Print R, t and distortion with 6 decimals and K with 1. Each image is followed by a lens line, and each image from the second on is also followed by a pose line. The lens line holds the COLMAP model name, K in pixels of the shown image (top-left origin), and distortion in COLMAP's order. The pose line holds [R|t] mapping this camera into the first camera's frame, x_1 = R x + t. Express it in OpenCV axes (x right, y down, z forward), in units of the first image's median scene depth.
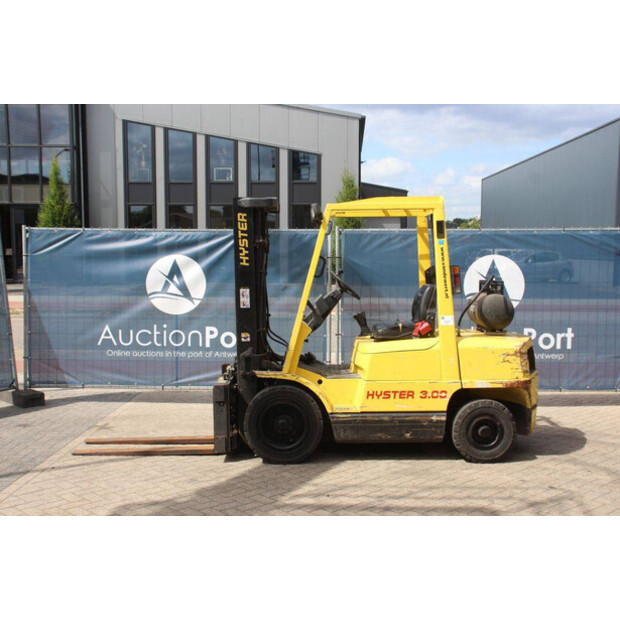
lens RADIAL K [[775.5, 0, 310.0], [0, 775.5, 310.0], [0, 0, 1]] dist [0.001667, 0.050493]
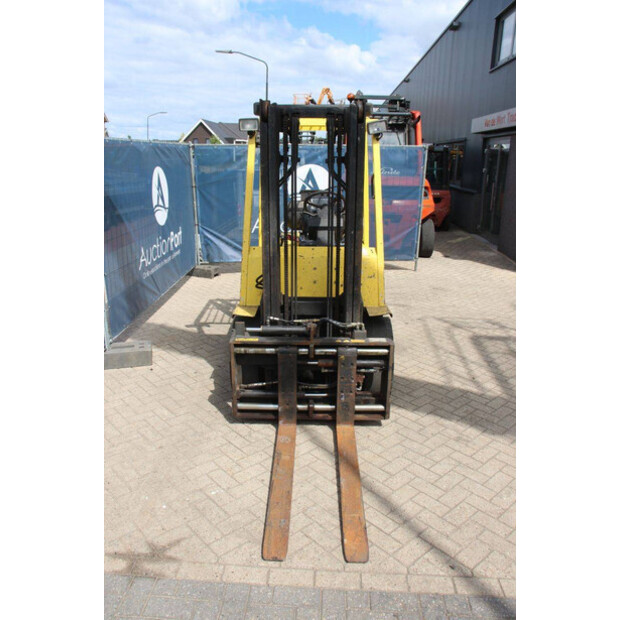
lens RADIAL K [[517.0, 0, 310.0], [0, 517.0, 310.0], [0, 0, 1]] dist [-0.177288, 0.195276]
pose [[0.017362, -0.287804, 0.957532, -0.608489], [0.058882, 0.956308, 0.286369, -0.092099], [-0.998114, 0.051409, 0.033550, 1.038305]]
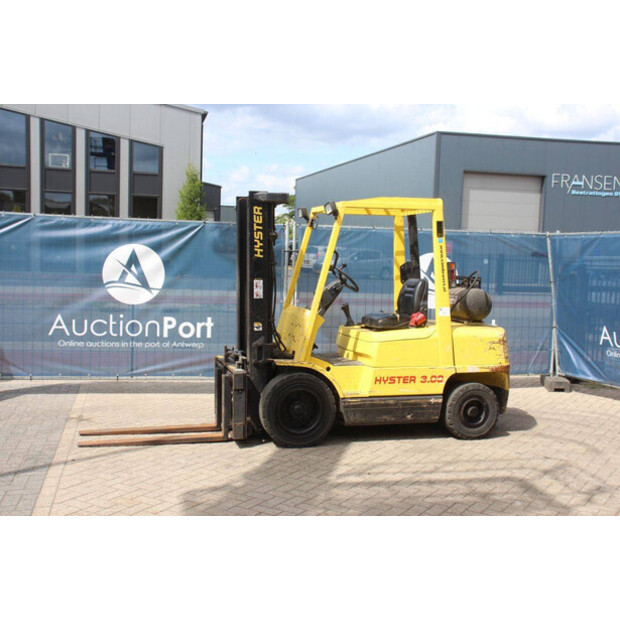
lens RADIAL K [[760.0, 0, 310.0], [0, 760.0, 310.0], [0, 0, 1]] dist [-0.000724, 0.012468]
pose [[0.965409, 0.008144, 0.260613, -0.281137], [-0.010500, 0.999916, 0.007649, 0.004336], [-0.260529, -0.010121, 0.965413, 0.004842]]
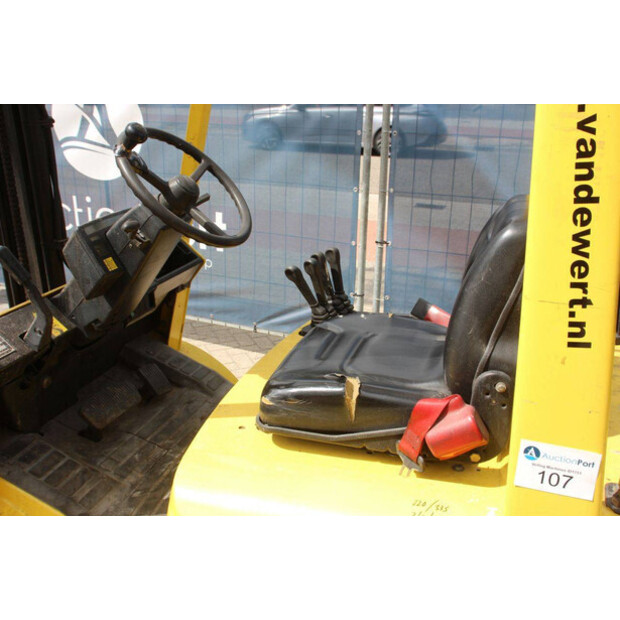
lens RADIAL K [[625.0, 0, 310.0], [0, 625.0, 310.0], [0, 0, 1]] dist [-0.092677, 0.142827]
pose [[0.943502, 0.124389, -0.307135, 0.158371], [-0.027482, 0.953051, 0.301561, -0.058714], [0.330227, -0.276083, 0.902623, 0.841259]]
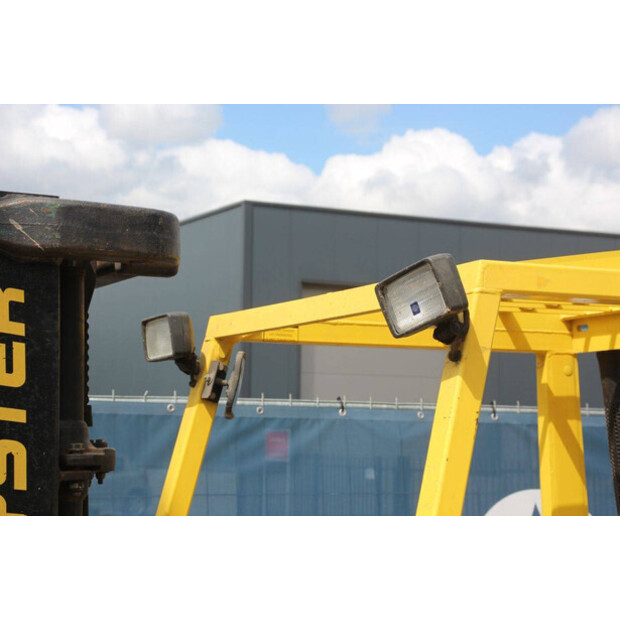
lens RADIAL K [[1451.4, 0, 310.0], [0, 1451.4, 310.0], [0, 0, 1]] dist [0.356035, 0.639717]
pose [[0.874219, 0.053485, 0.482576, -0.181002], [0.028718, 0.986478, -0.161359, -0.065937], [-0.484681, 0.154922, 0.860862, 0.691172]]
